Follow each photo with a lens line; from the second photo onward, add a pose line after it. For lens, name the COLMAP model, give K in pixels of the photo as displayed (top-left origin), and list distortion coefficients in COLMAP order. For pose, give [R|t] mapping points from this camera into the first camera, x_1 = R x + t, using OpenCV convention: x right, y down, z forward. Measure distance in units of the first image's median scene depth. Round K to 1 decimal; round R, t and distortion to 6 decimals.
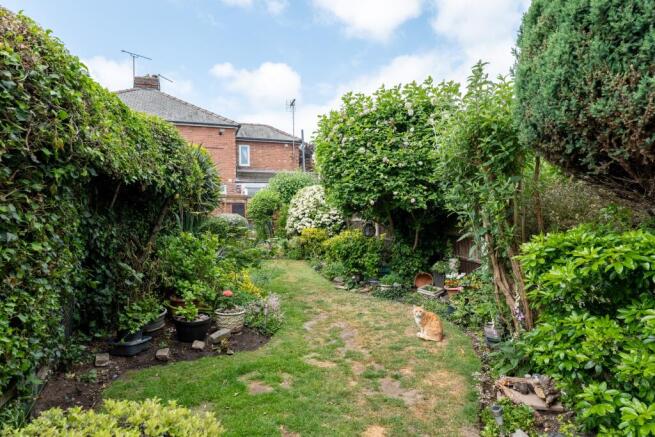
lens RADIAL K [[385.7, 0, 327.6], [0, 385.7, 217.0], [0, 0, 1]] dist [-0.006064, -0.000933]
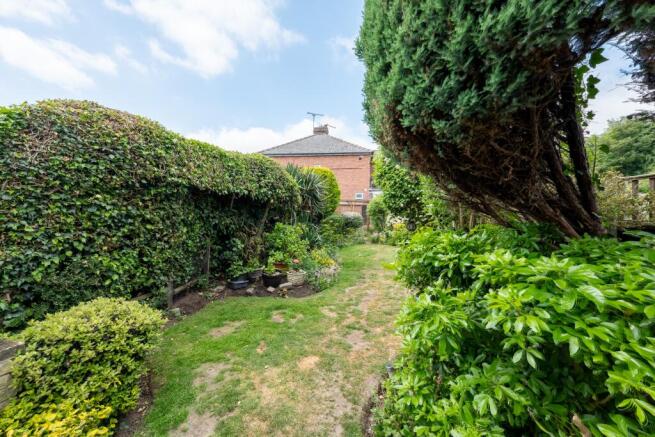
lens RADIAL K [[264.6, 0, 327.7], [0, 264.6, 218.8], [0, 0, 1]] dist [0.001147, 0.000028]
pose [[0.888750, 0.028689, -0.457494, 0.378618], [-0.020610, 0.999531, 0.022642, -0.007932], [0.457929, -0.010694, 0.888924, 0.077580]]
